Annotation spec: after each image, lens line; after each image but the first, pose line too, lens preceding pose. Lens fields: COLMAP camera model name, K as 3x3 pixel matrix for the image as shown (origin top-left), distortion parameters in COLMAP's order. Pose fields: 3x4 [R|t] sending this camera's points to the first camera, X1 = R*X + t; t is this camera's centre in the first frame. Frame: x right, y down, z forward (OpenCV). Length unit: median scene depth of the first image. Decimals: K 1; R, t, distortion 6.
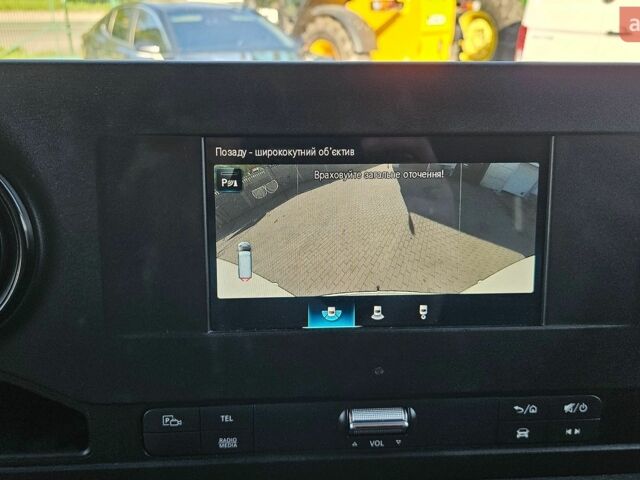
lens RADIAL K [[462.2, 0, 320.0], [0, 462.2, 240.0], [0, 0, 1]] dist [-0.002812, -0.002350]
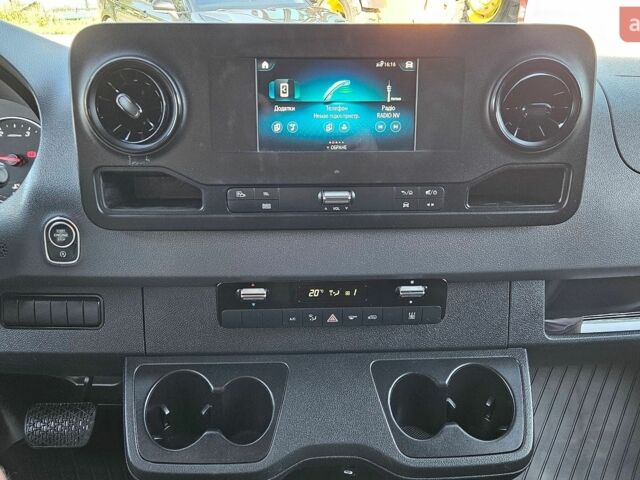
lens RADIAL K [[462.2, 0, 320.0], [0, 462.2, 240.0], [0, 0, 1]] dist [-0.002812, -0.002350]
pose [[0.999764, 0.005832, -0.020928, 0.094467], [-0.004165, 0.996880, 0.078823, 0.421577], [0.021323, -0.078718, 0.996669, -1.138752]]
